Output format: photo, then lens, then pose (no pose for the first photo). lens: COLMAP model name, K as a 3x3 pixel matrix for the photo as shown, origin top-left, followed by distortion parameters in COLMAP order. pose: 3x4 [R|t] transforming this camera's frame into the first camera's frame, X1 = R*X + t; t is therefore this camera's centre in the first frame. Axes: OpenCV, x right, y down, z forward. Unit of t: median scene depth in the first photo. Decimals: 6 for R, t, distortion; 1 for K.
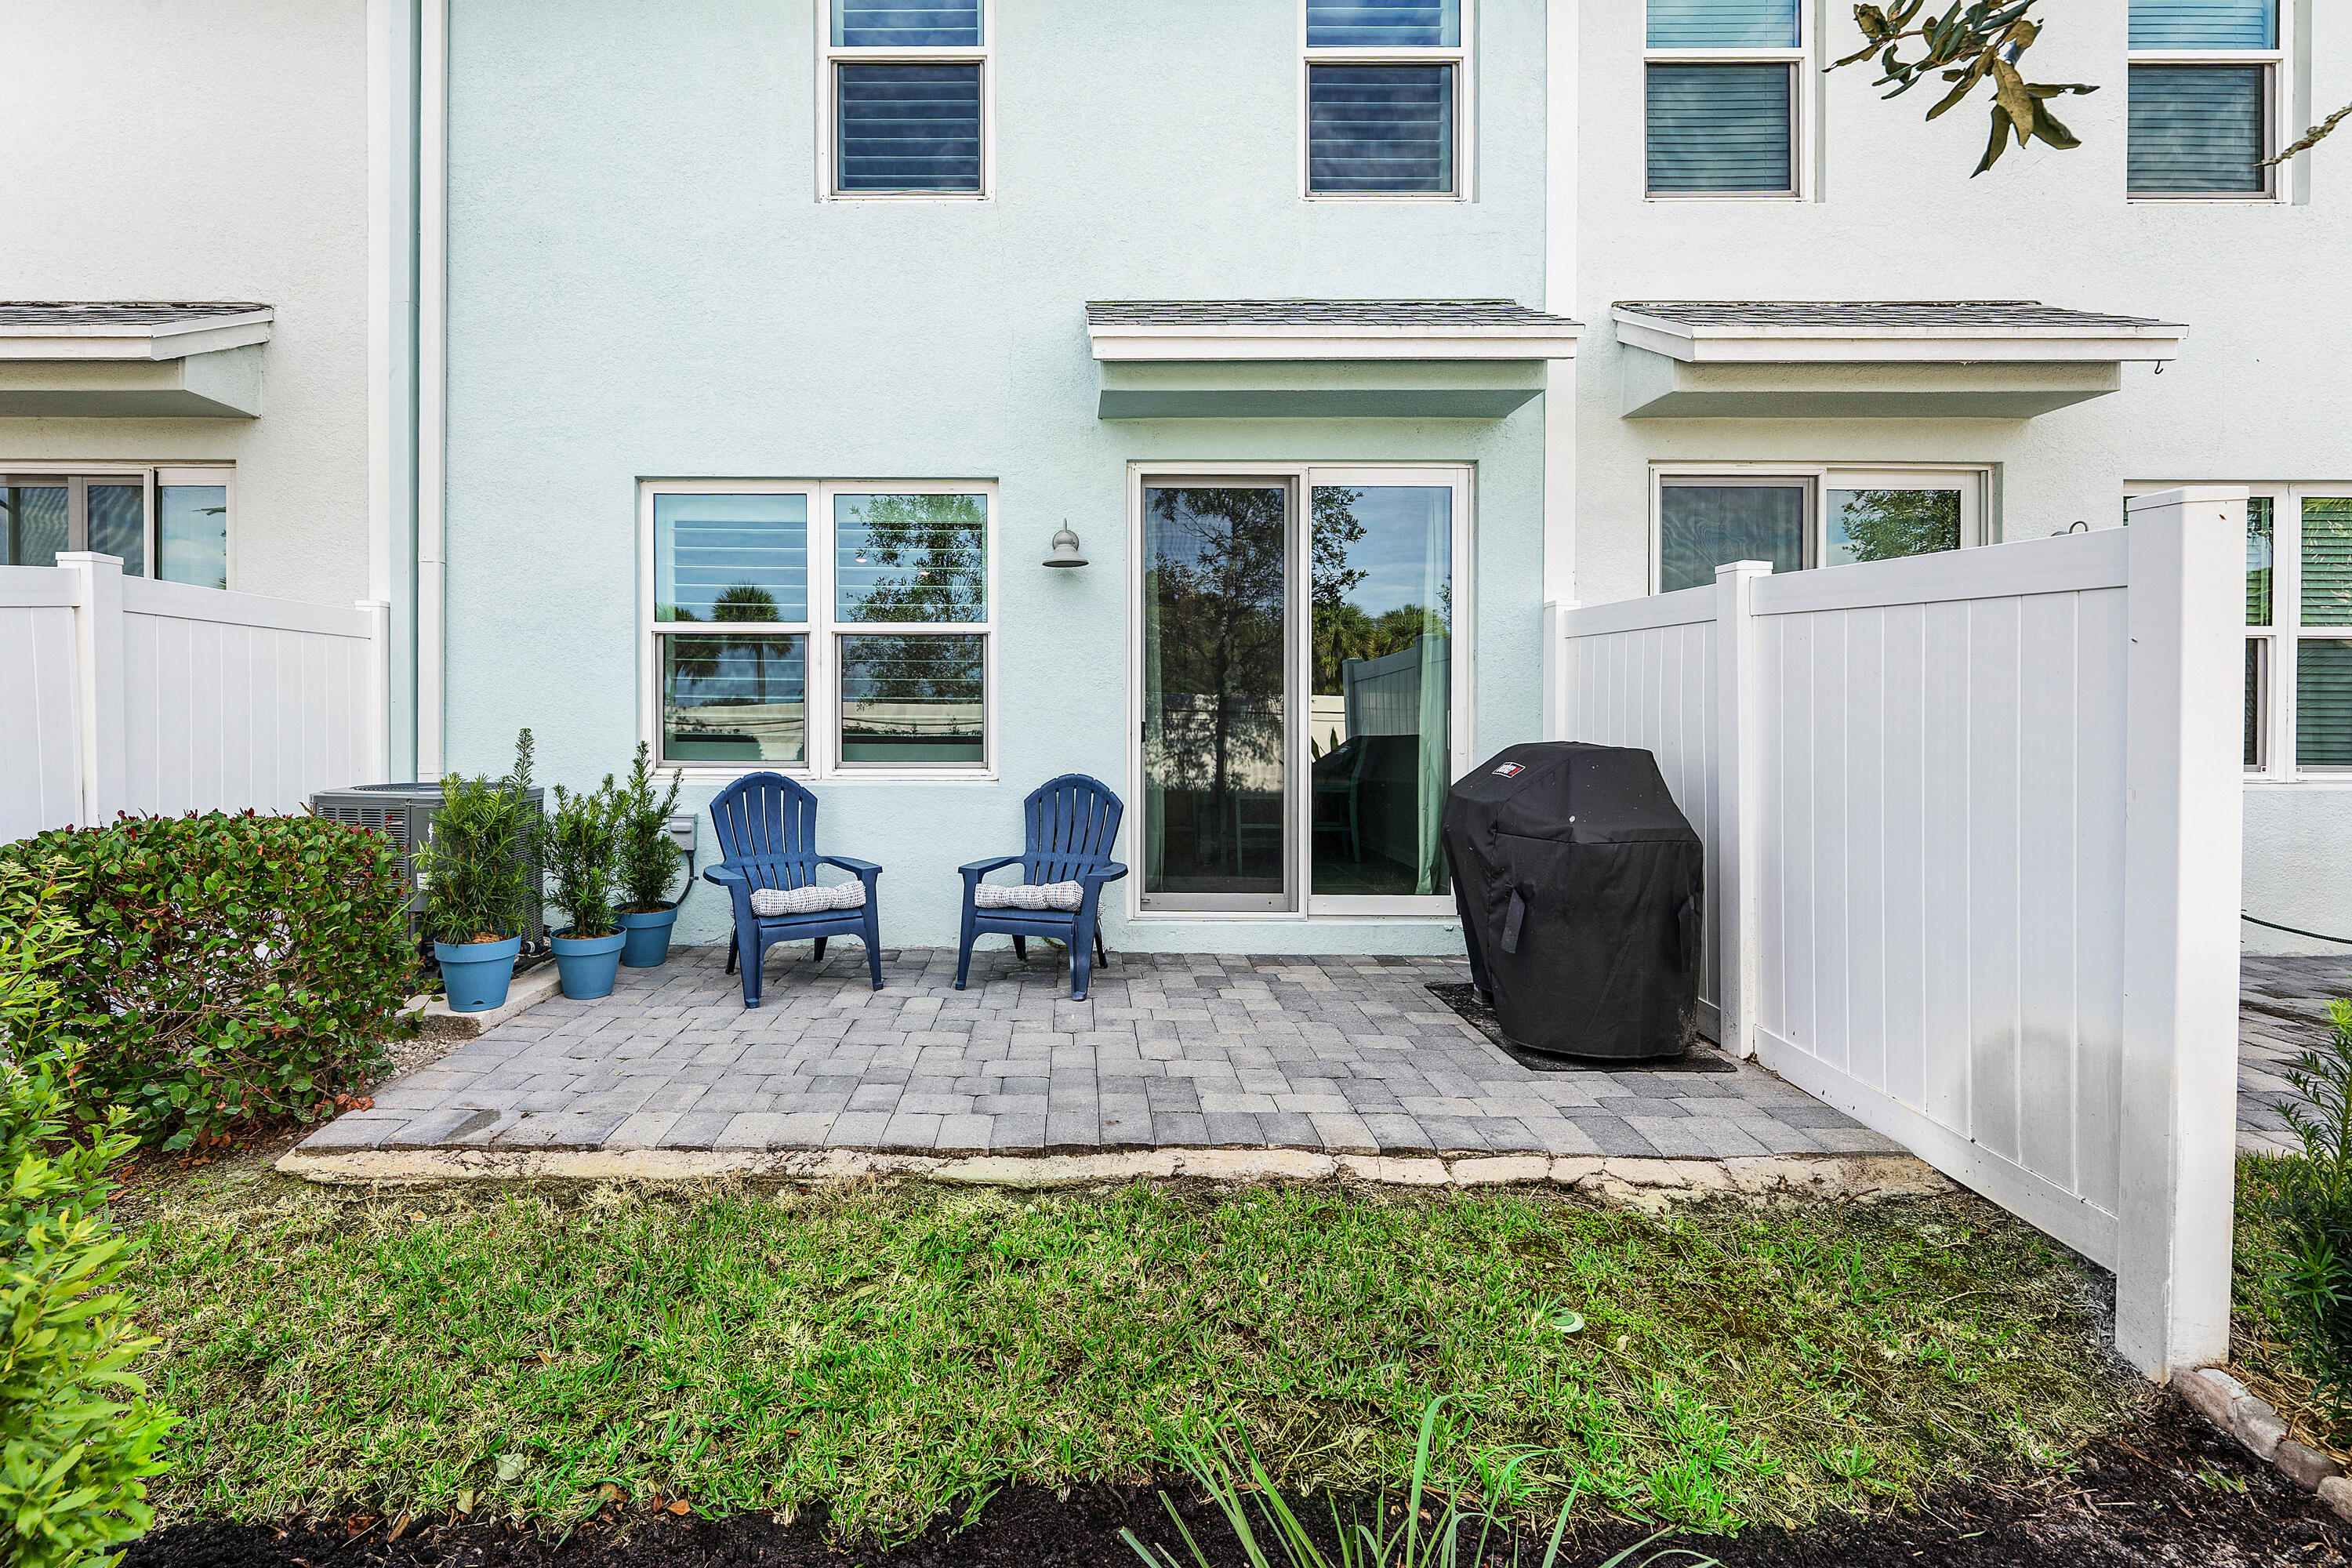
lens RADIAL K [[1065.3, 0, 1163.4], [0, 1065.3, 733.4], [0, 0, 1]] dist [-0.000101, -0.000665]
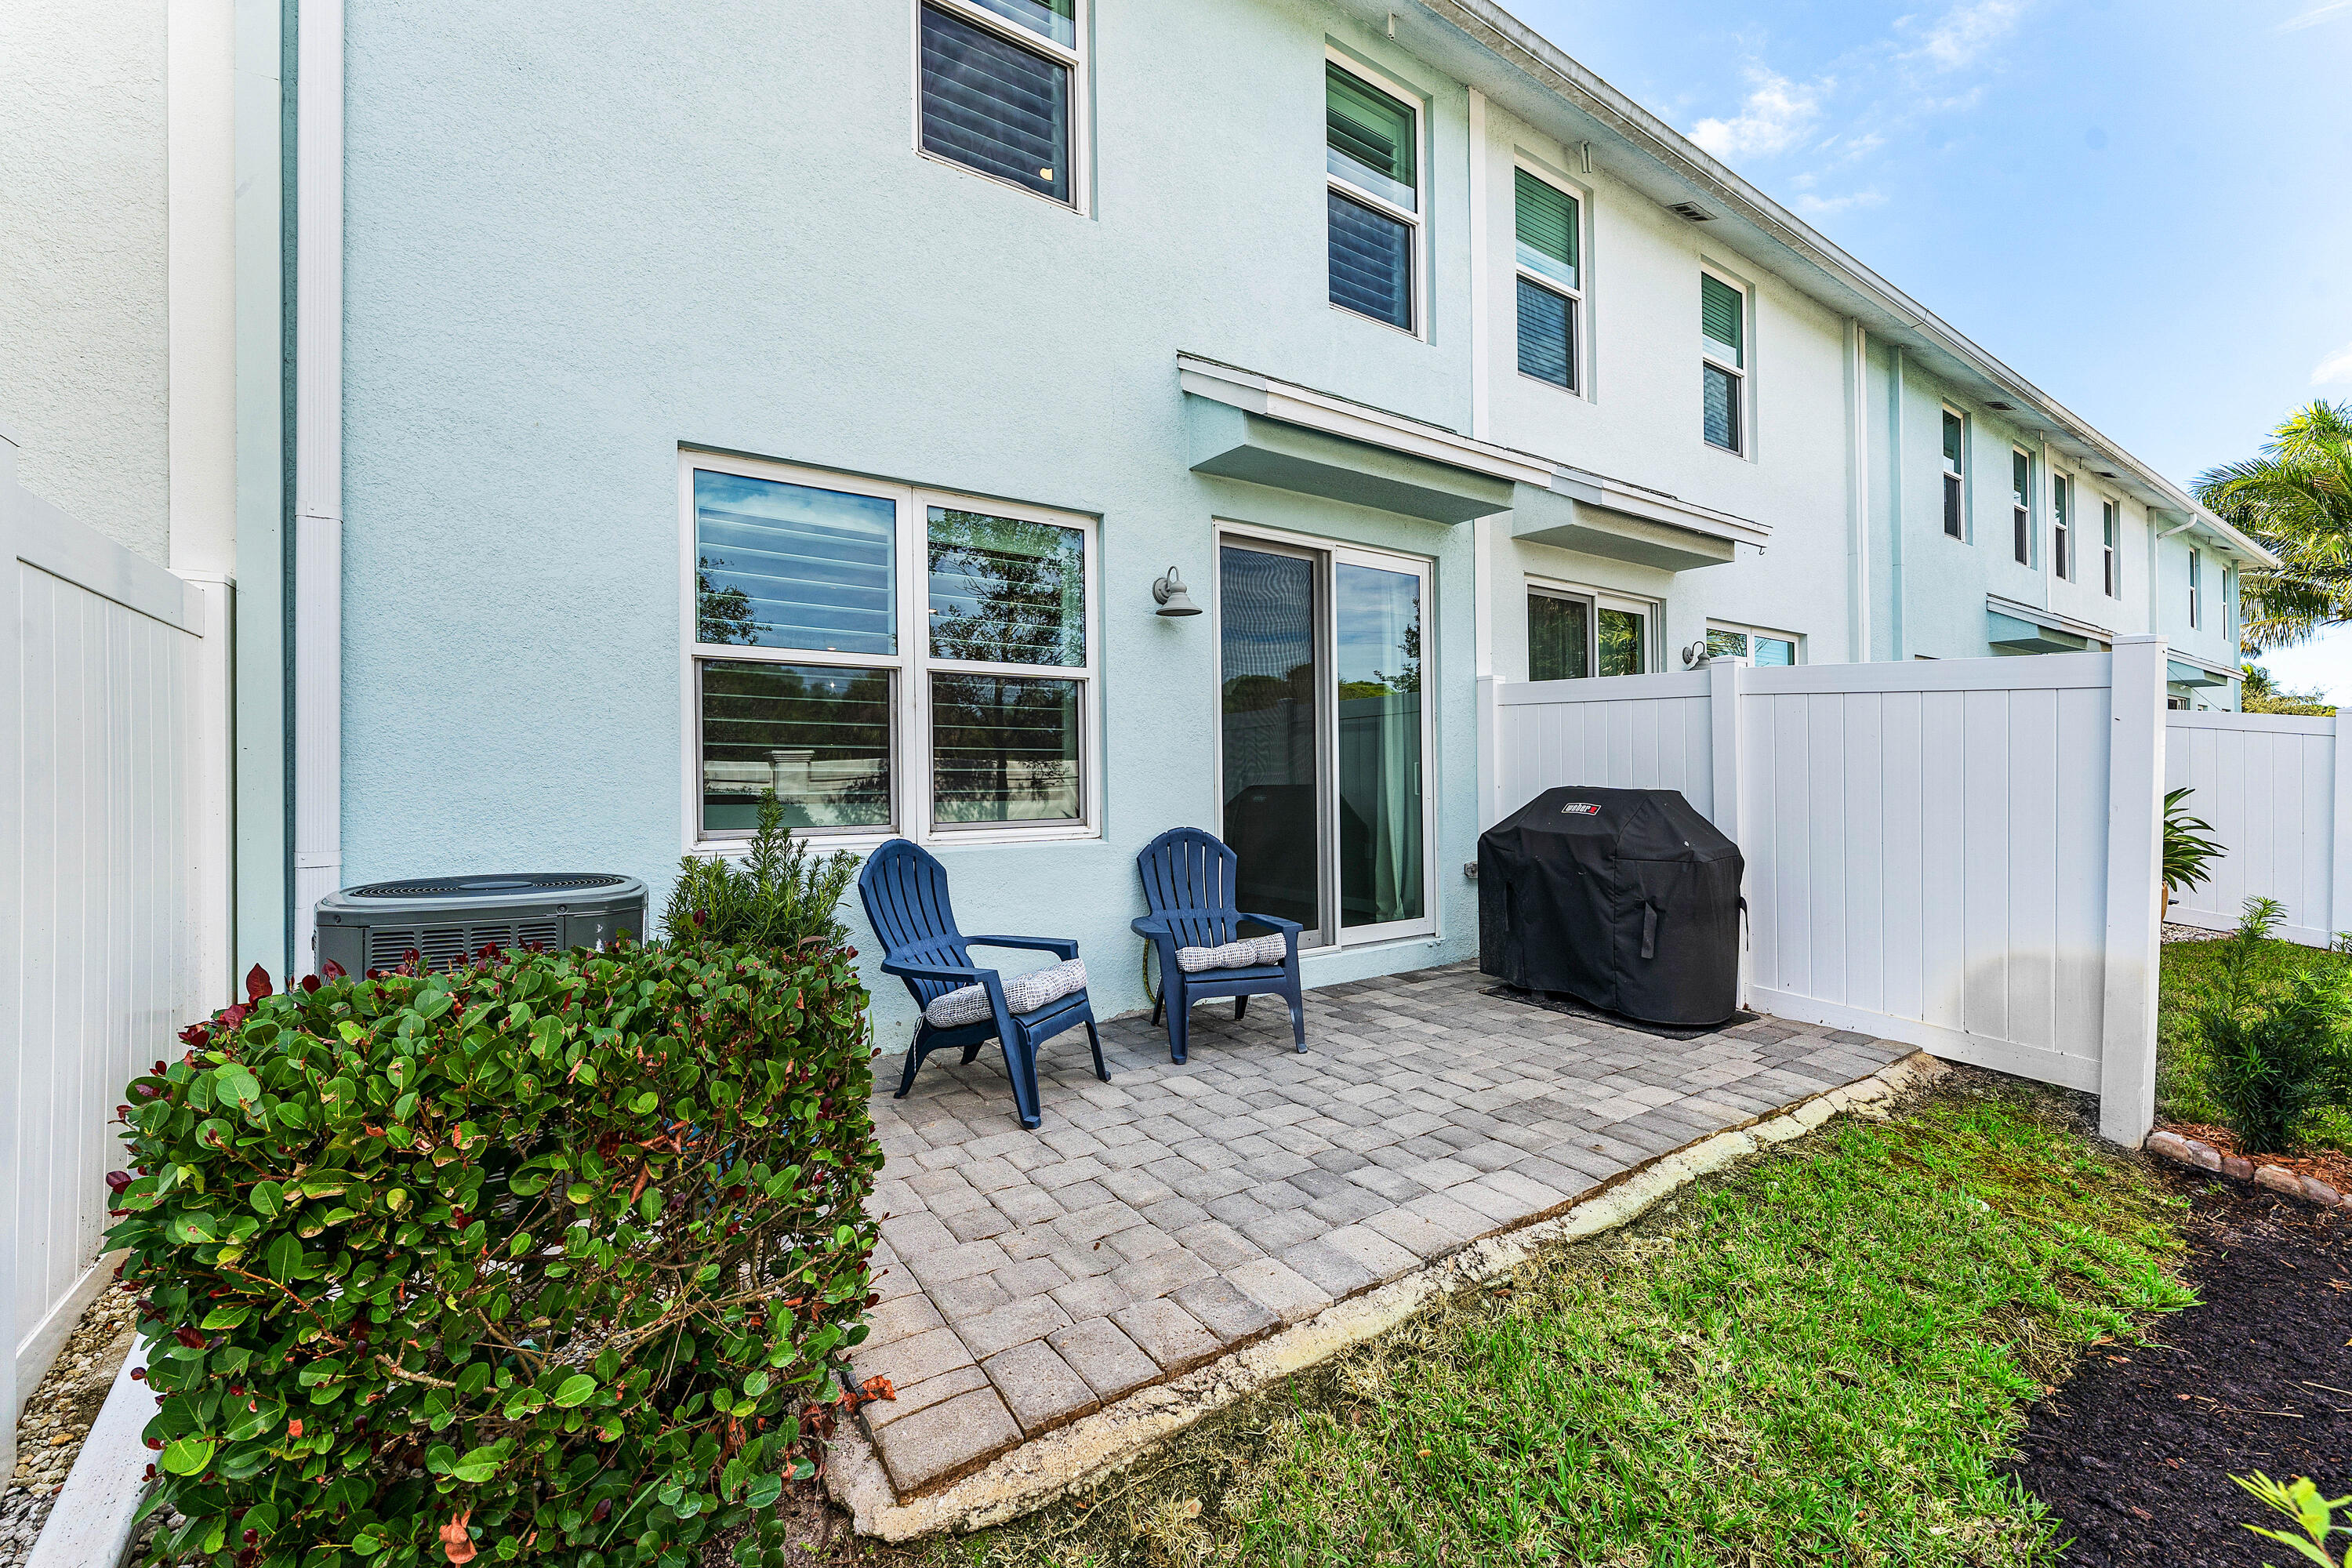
lens RADIAL K [[963.4, 0, 1175.3], [0, 963.4, 765.4], [0, 0, 1]] dist [-0.000622, 0.000326]
pose [[0.825055, -0.002369, 0.565047, -0.667537], [0.013004, 0.999806, -0.014796, -0.006505], [-0.564902, 0.019556, 0.824926, 0.307625]]
